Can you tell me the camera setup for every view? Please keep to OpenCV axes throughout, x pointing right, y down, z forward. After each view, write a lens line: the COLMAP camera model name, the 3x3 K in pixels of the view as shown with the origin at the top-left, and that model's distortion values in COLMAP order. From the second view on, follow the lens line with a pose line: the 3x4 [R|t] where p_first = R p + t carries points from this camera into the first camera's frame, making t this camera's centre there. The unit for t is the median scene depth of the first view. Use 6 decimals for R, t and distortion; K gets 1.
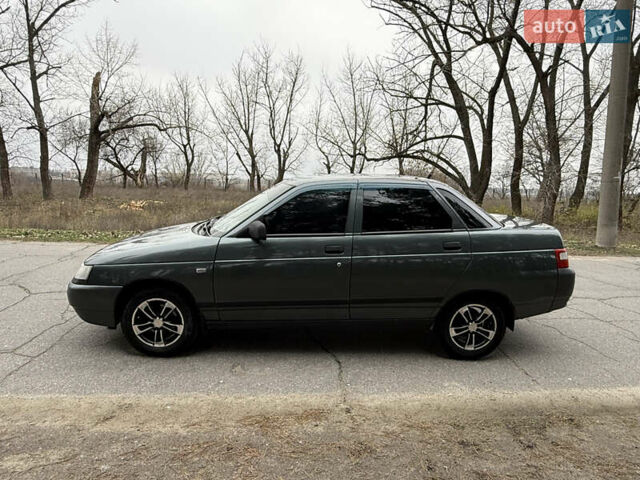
lens RADIAL K [[401.5, 0, 317.7], [0, 401.5, 242.2], [0, 0, 1]] dist [-0.001350, 0.000367]
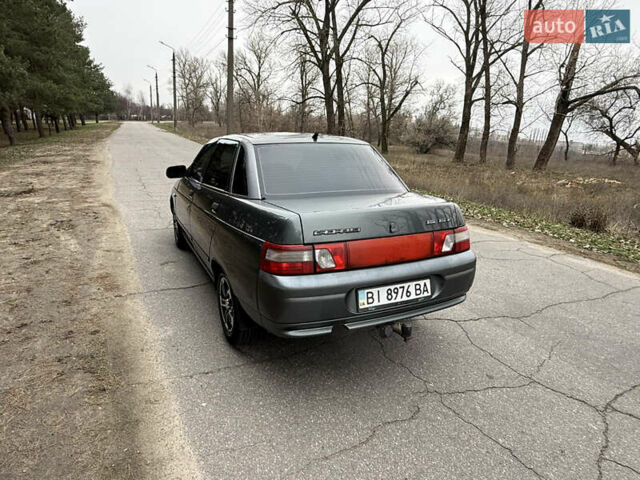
lens RADIAL K [[401.5, 0, 317.7], [0, 401.5, 242.2], [0, 0, 1]] dist [-0.001350, 0.000367]
pose [[0.386672, 0.233210, -0.892243, 1.347027], [-0.178257, 0.968152, 0.175800, -0.122564], [0.904826, 0.091072, 0.415928, 0.880646]]
